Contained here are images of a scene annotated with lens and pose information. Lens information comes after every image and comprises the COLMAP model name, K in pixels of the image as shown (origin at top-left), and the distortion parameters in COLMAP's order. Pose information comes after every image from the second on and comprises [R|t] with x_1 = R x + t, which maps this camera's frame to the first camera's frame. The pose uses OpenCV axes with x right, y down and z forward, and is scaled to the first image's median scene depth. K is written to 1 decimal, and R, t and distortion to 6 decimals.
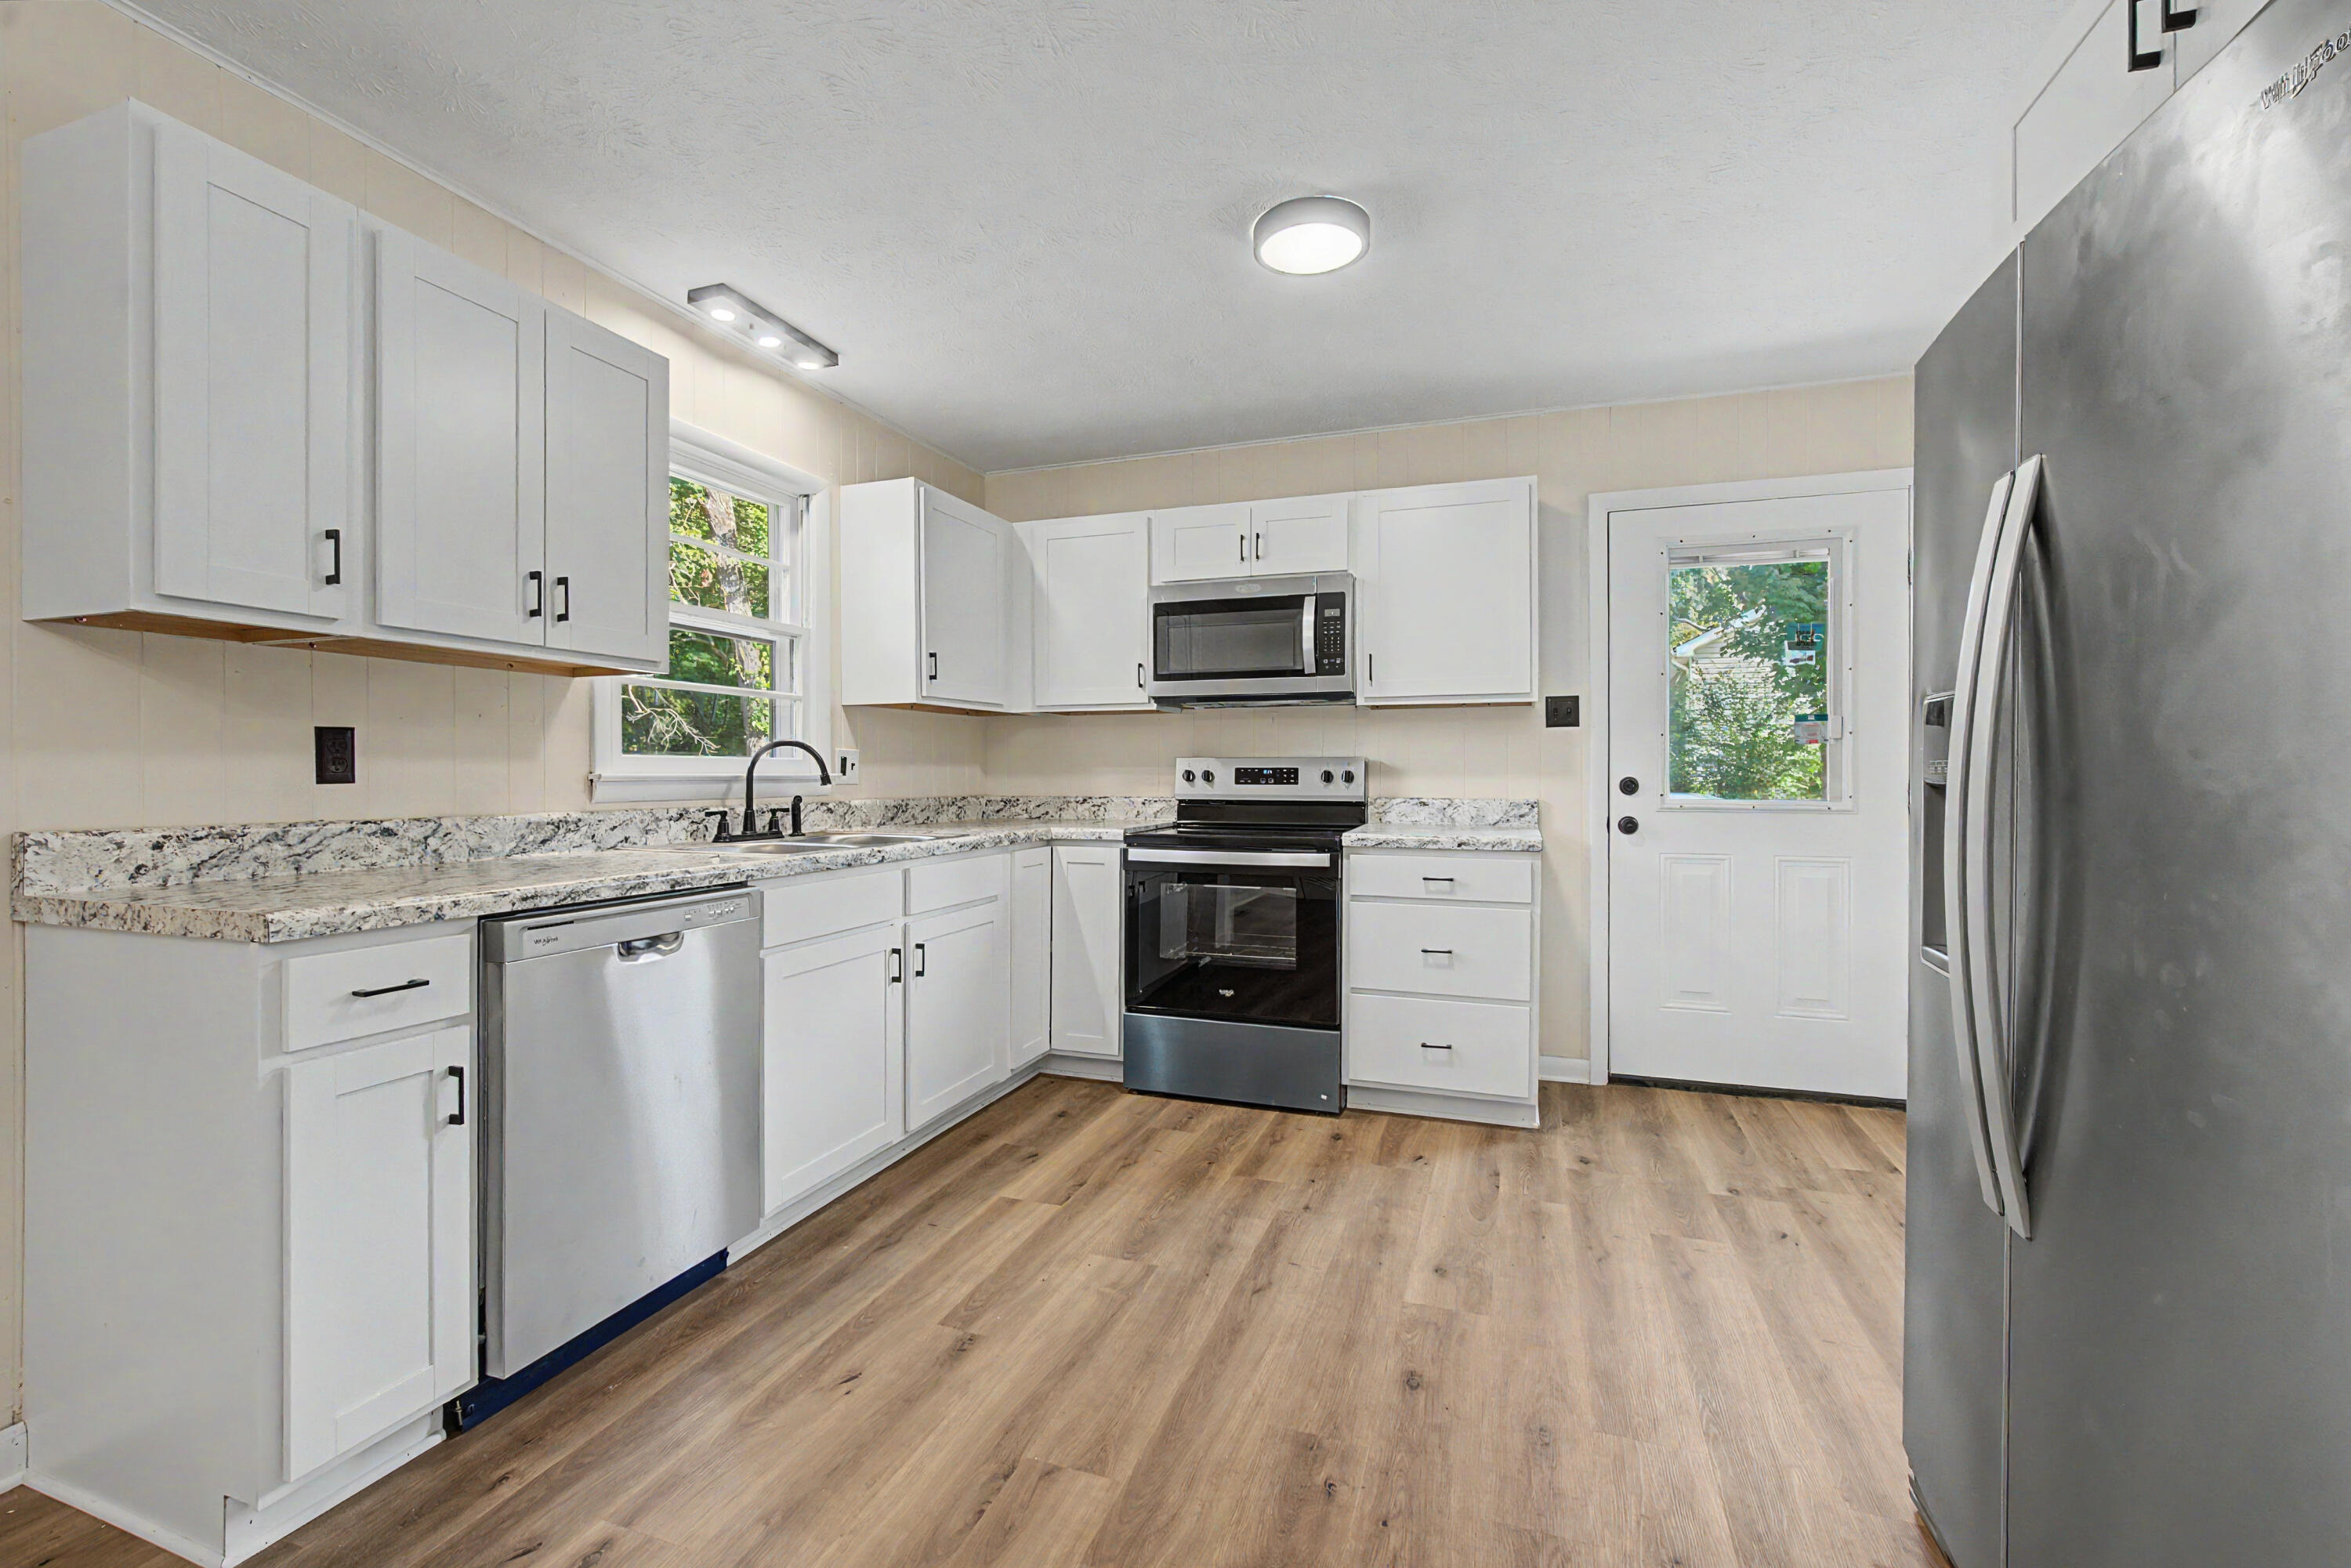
lens RADIAL K [[1009.5, 0, 1195.6], [0, 1009.5, 771.0], [0, 0, 1]] dist [-0.012751, 0.005181]
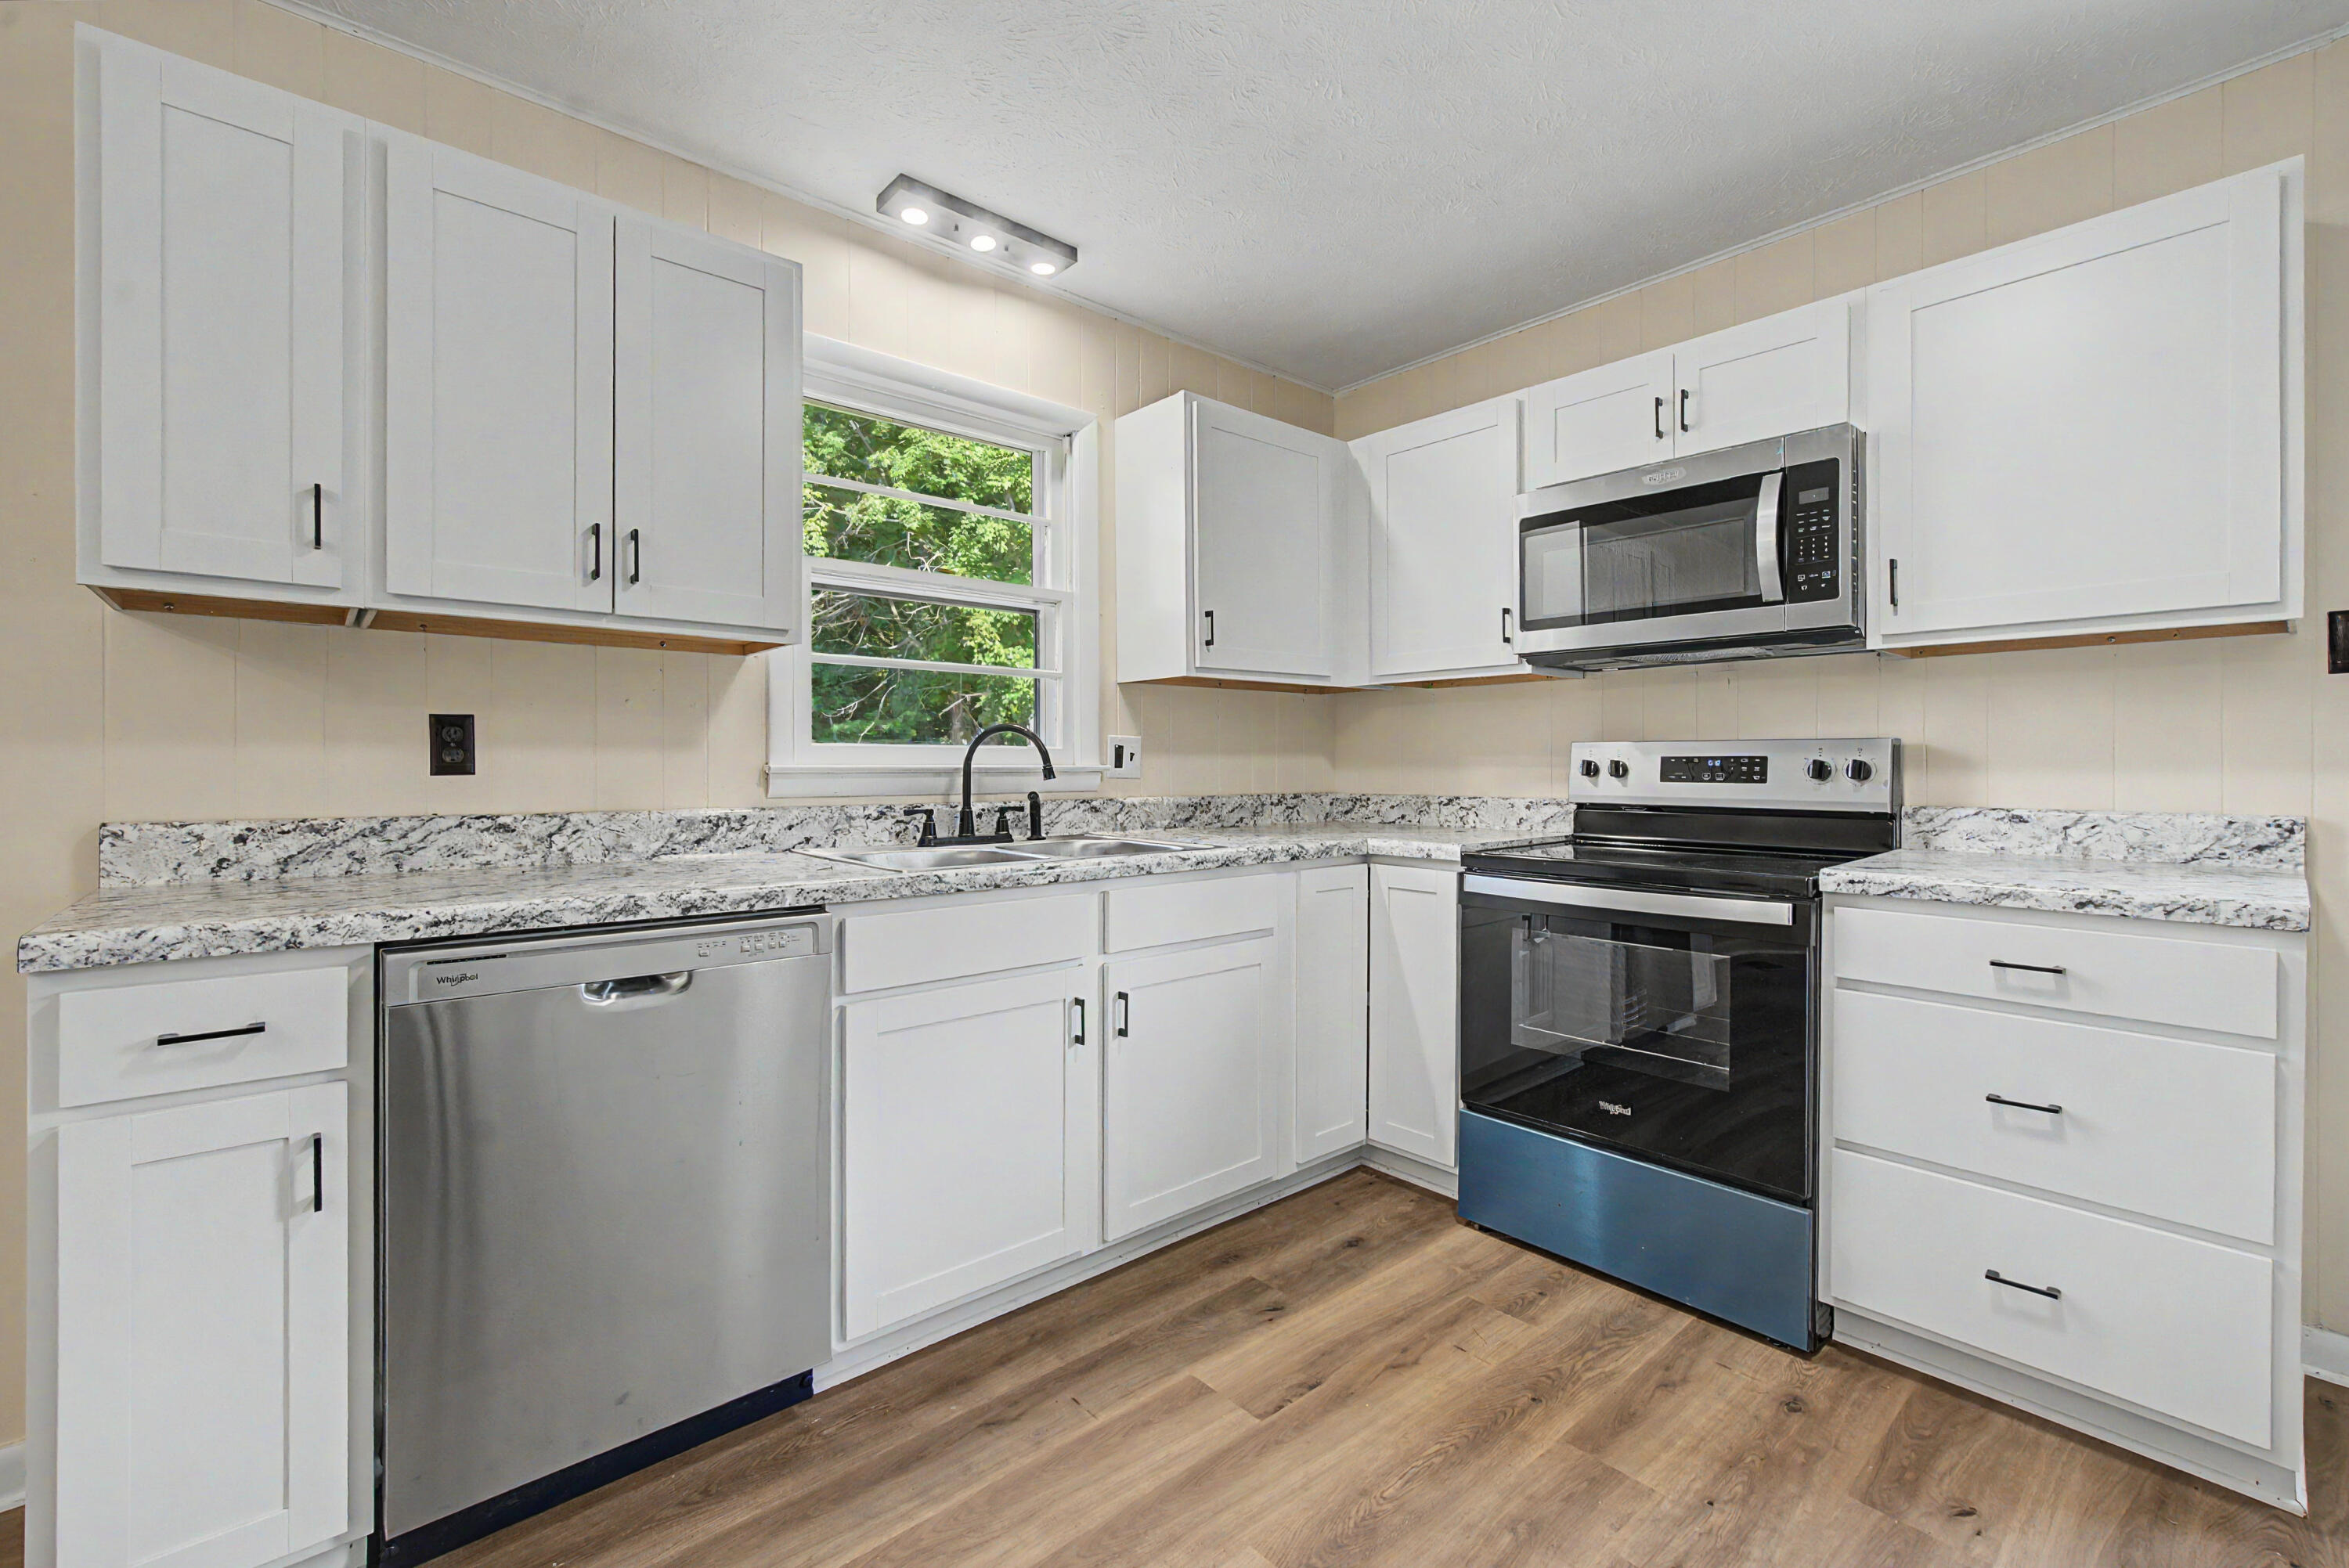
lens RADIAL K [[1008.6, 0, 1177.9], [0, 1008.6, 767.8], [0, 0, 1]] dist [-0.012751, 0.005181]
pose [[0.864644, 0.001126, -0.502383, 0.132675], [0.000712, 0.999994, 0.003467, 0.002138], [0.502384, -0.003355, 0.864638, 0.364008]]
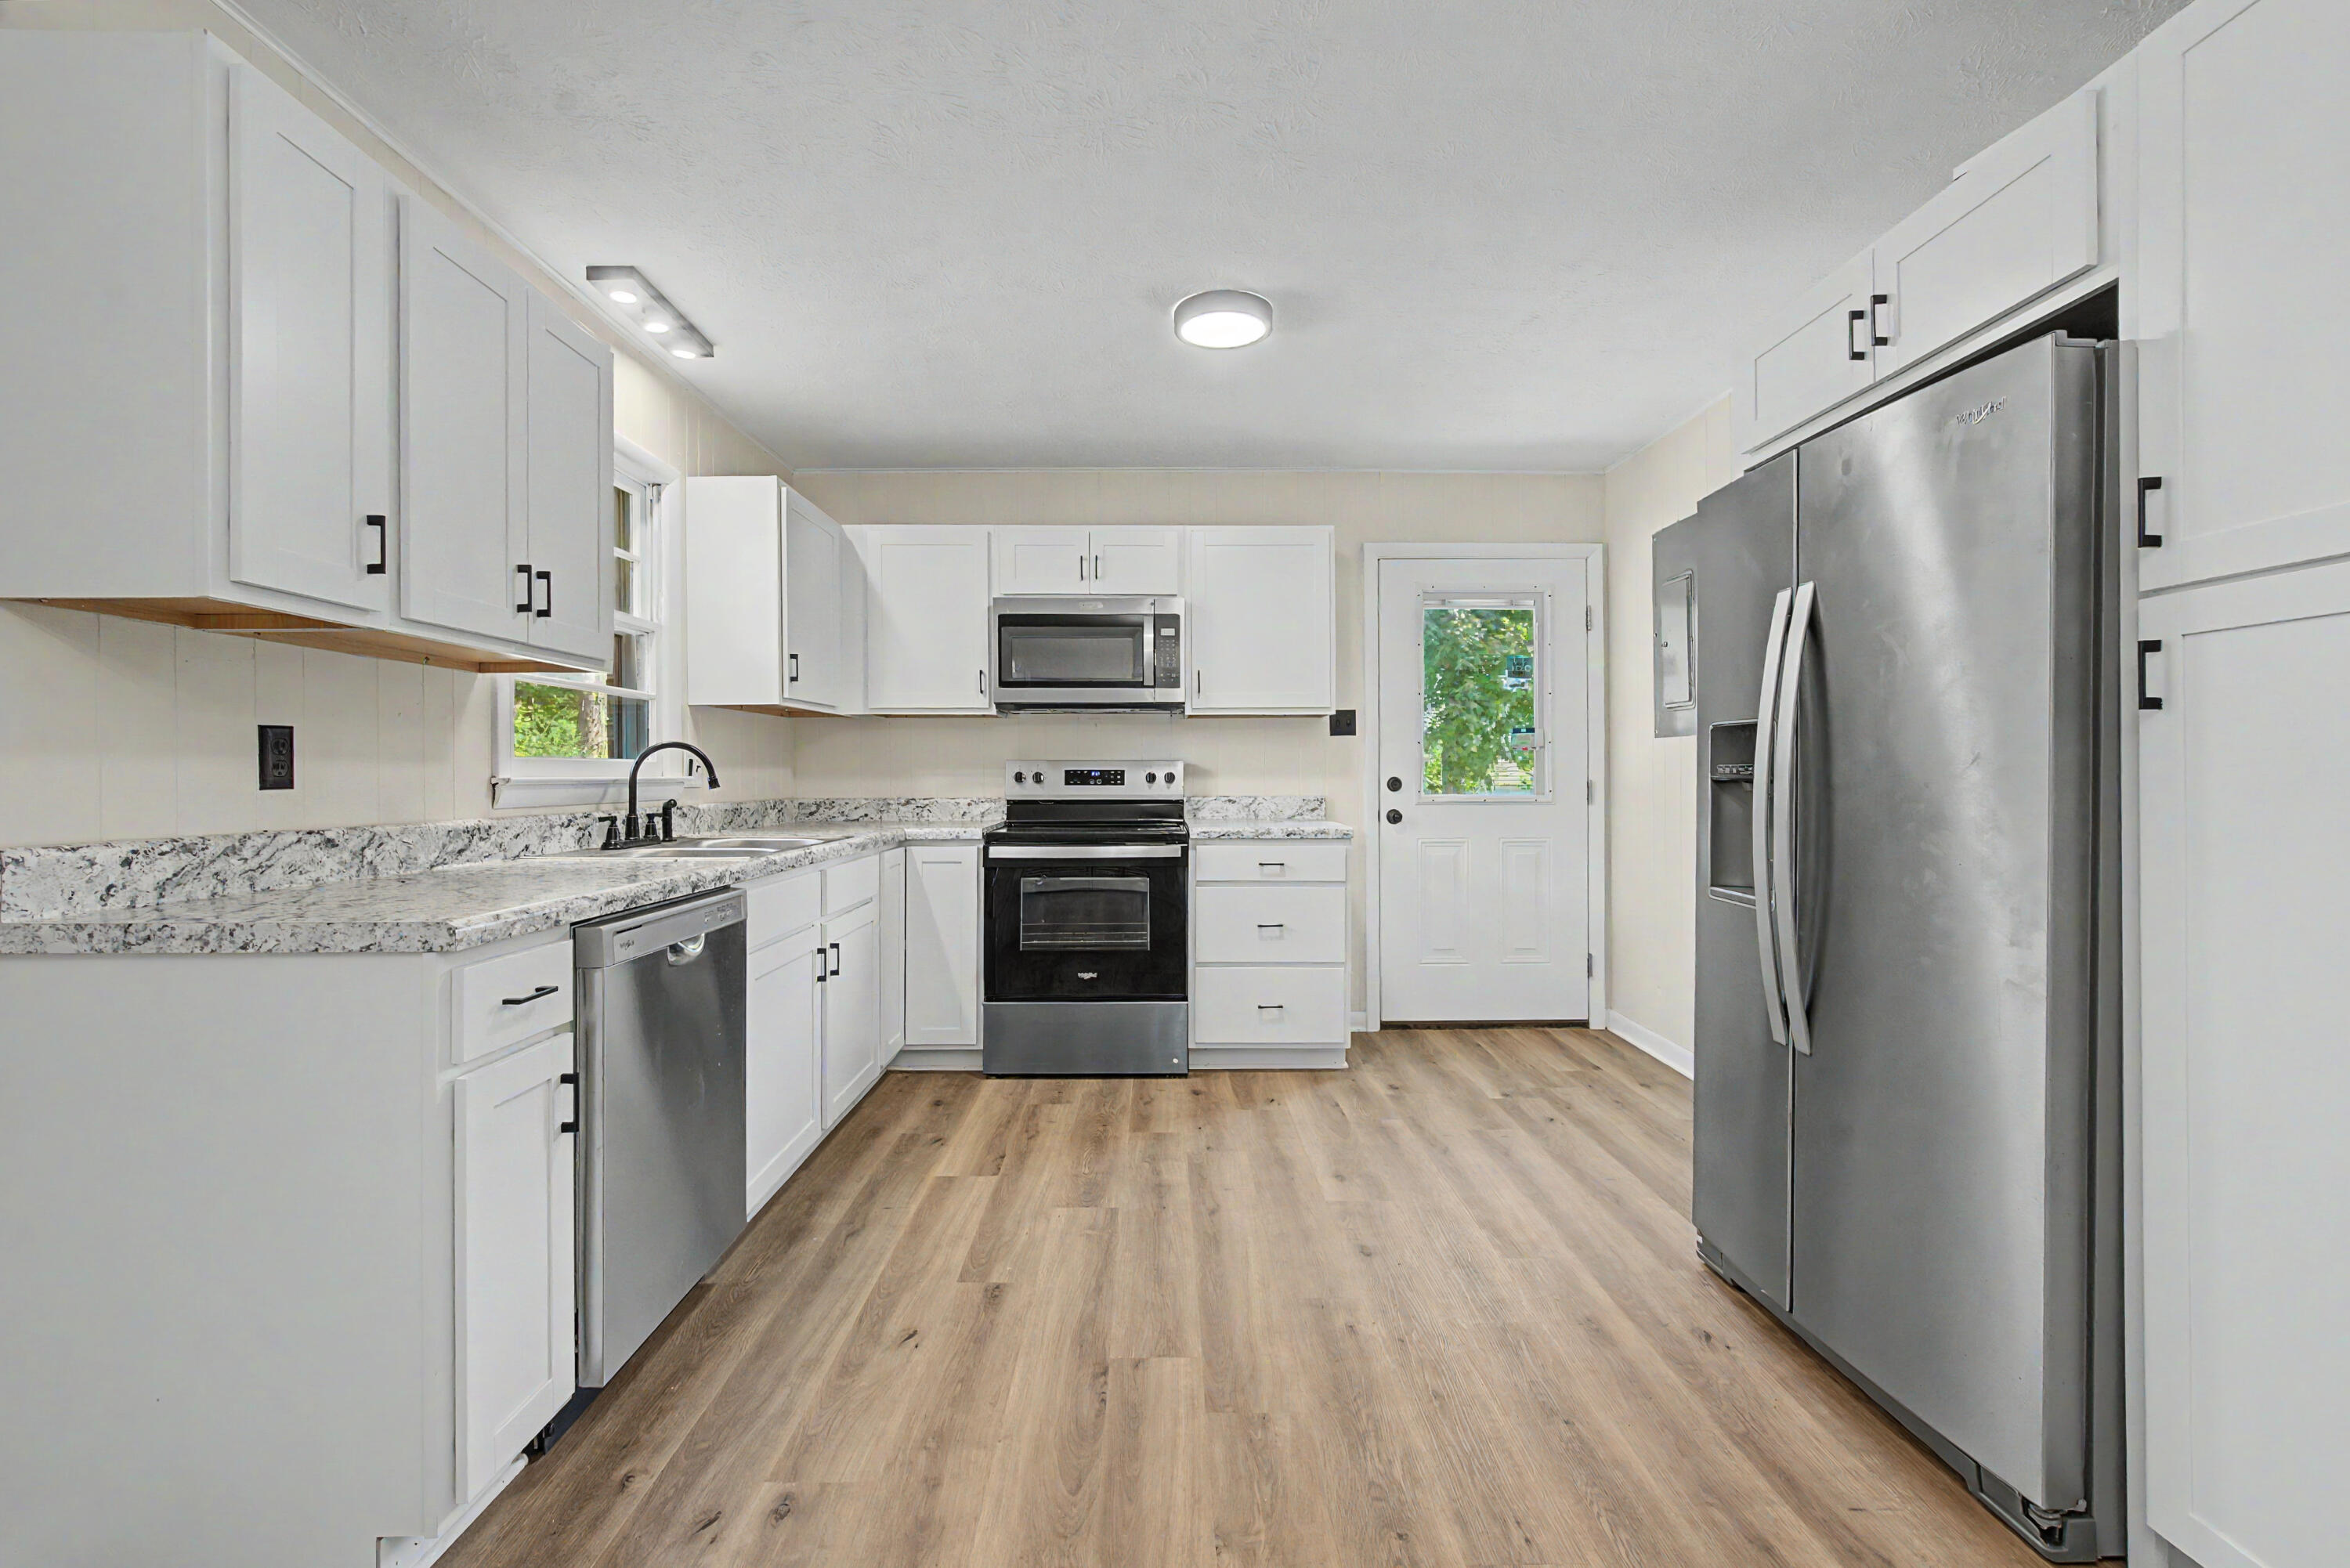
lens RADIAL K [[1009.0, 0, 1200.6], [0, 1009.0, 767.5], [0, 0, 1]] dist [-0.012751, 0.005181]
pose [[0.936300, -0.000438, 0.351200, -0.276070], [0.002252, 0.999986, -0.004756, -0.000446], [-0.351193, 0.005243, 0.936288, -0.080061]]
